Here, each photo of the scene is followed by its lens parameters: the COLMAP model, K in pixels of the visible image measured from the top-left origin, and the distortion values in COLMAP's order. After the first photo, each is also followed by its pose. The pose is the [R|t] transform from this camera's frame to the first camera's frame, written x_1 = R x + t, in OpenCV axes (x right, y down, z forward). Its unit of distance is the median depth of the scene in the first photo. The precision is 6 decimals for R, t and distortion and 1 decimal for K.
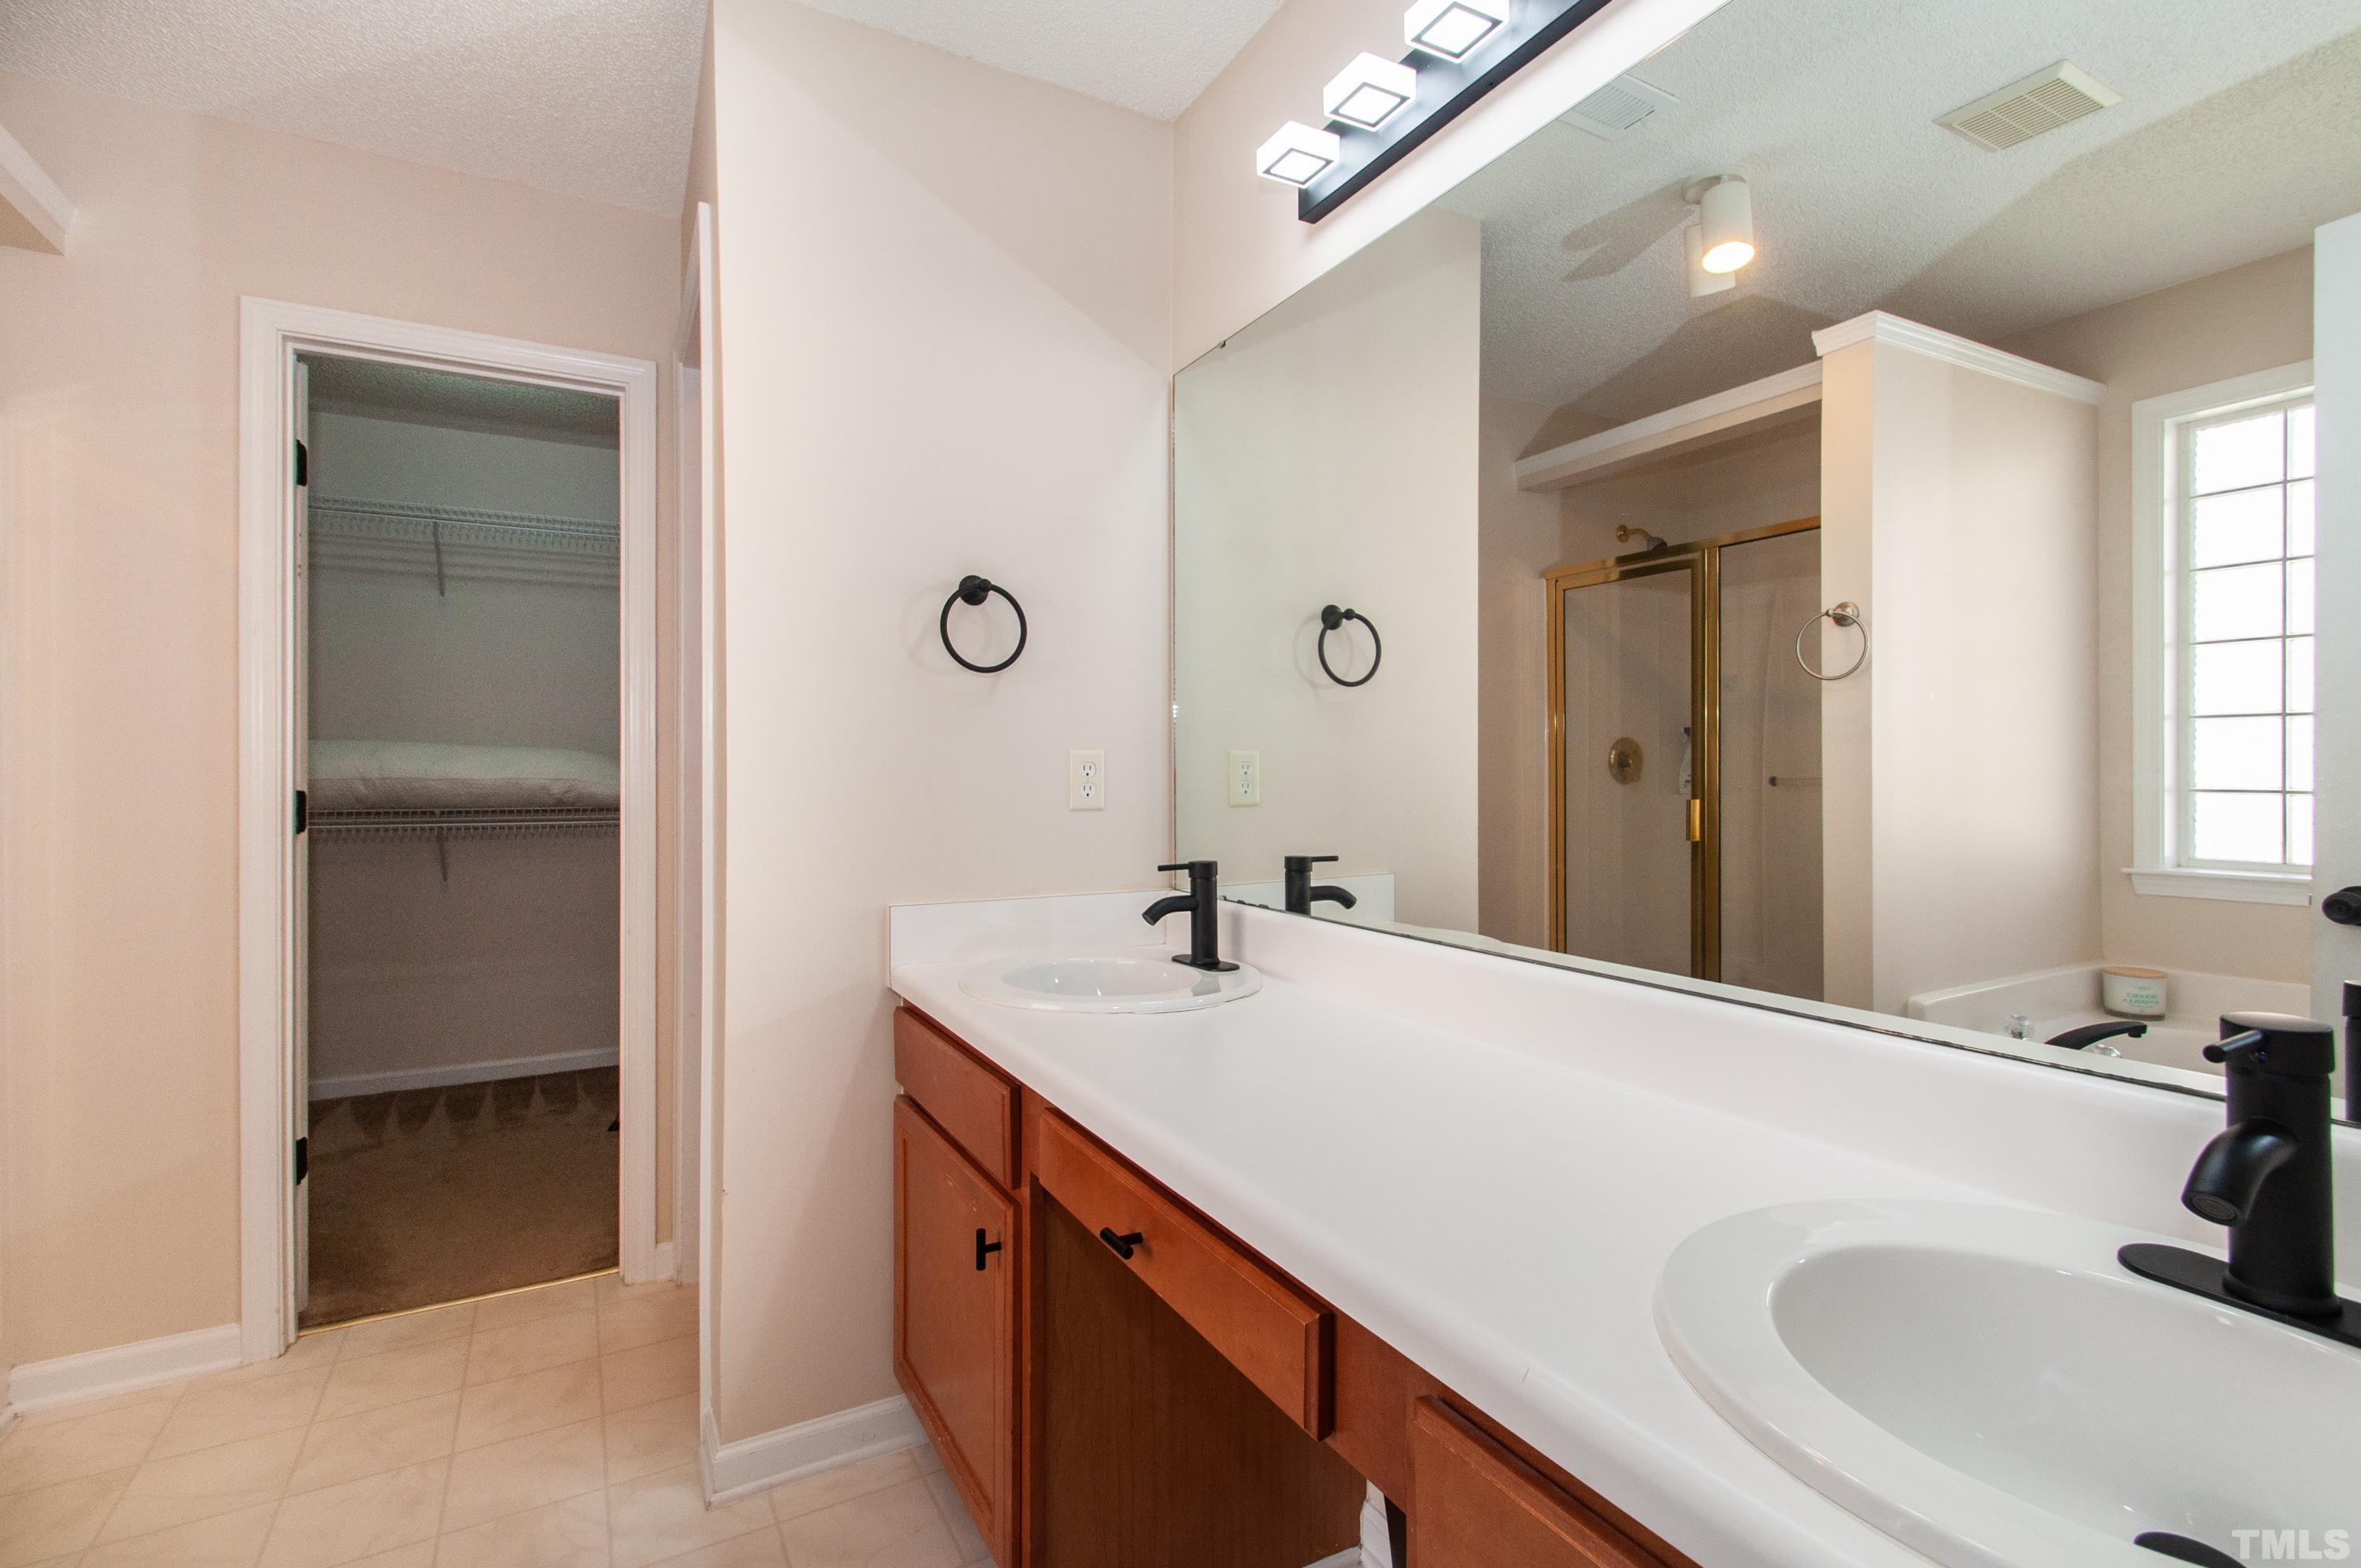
lens RADIAL K [[1045.6, 0, 1177.7], [0, 1045.6, 776.1], [0, 0, 1]] dist [0.005292, -0.003624]
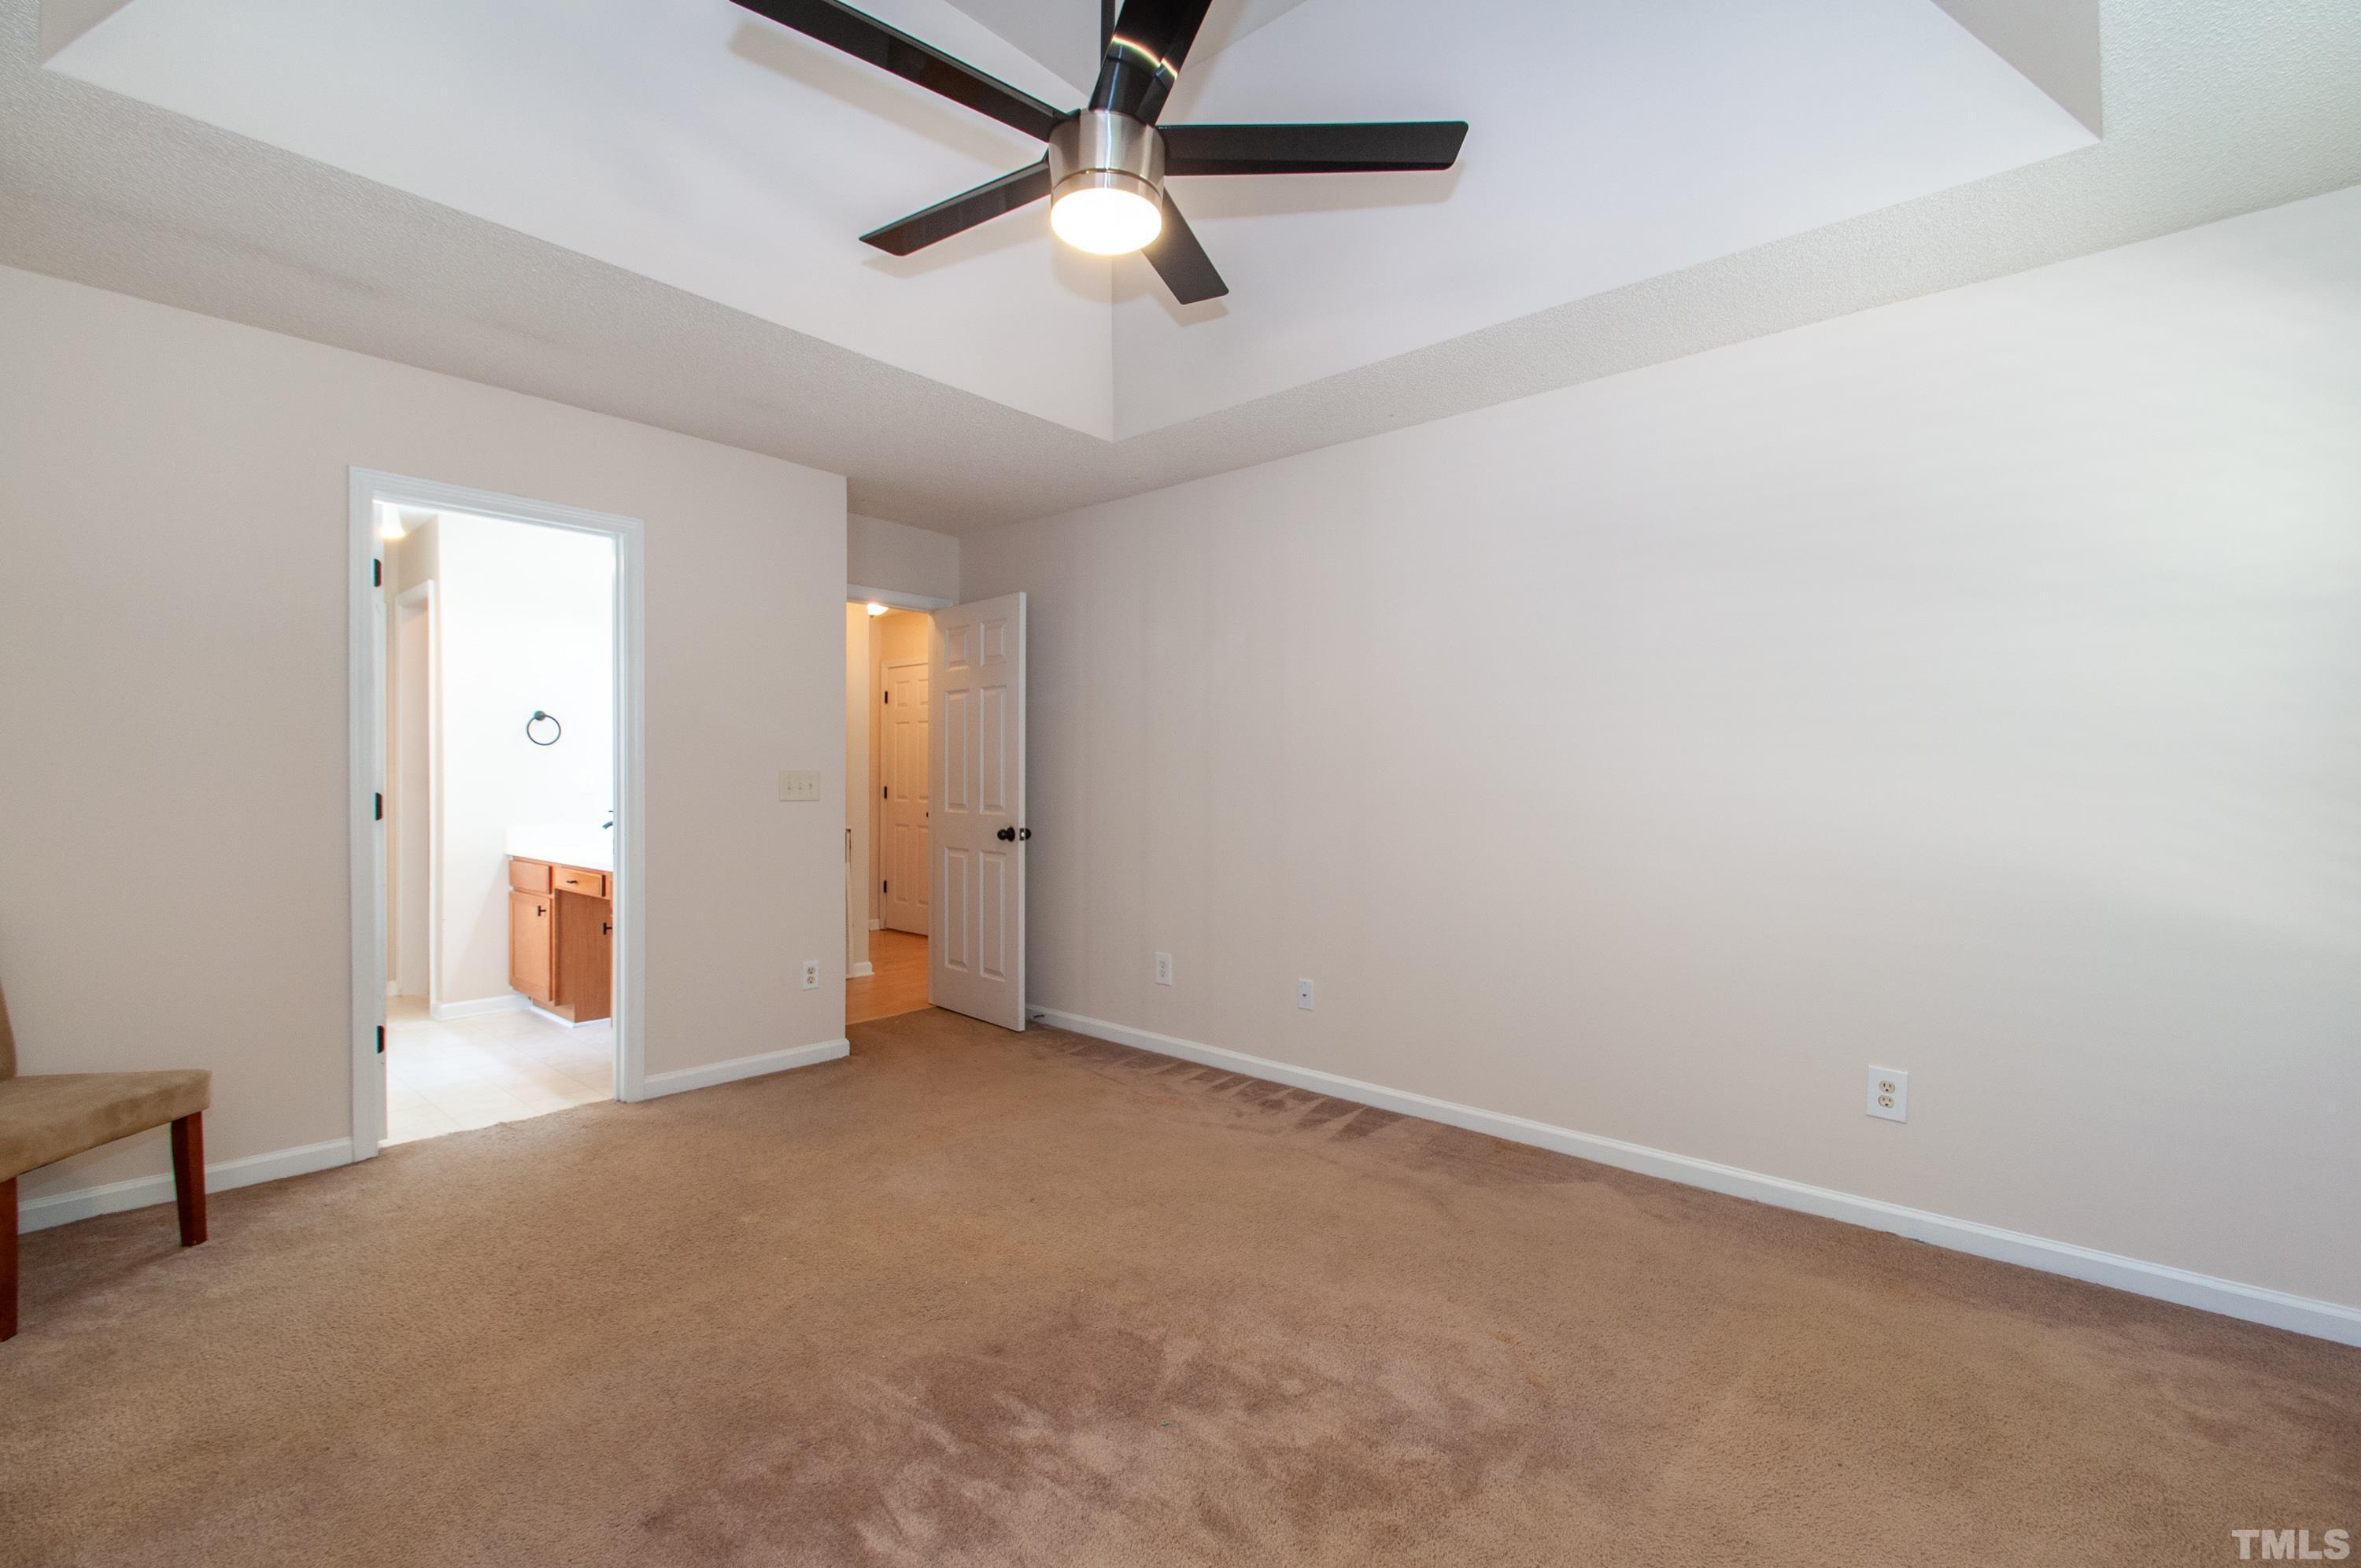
lens RADIAL K [[1045.6, 0, 1176.0], [0, 1045.6, 794.9], [0, 0, 1]] dist [0.005292, -0.003624]
pose [[0.946682, -0.004369, 0.322141, 0.573358], [0.004092, 0.999990, 0.001537, 0.043133], [-0.322145, -0.000137, 0.946690, -2.462645]]
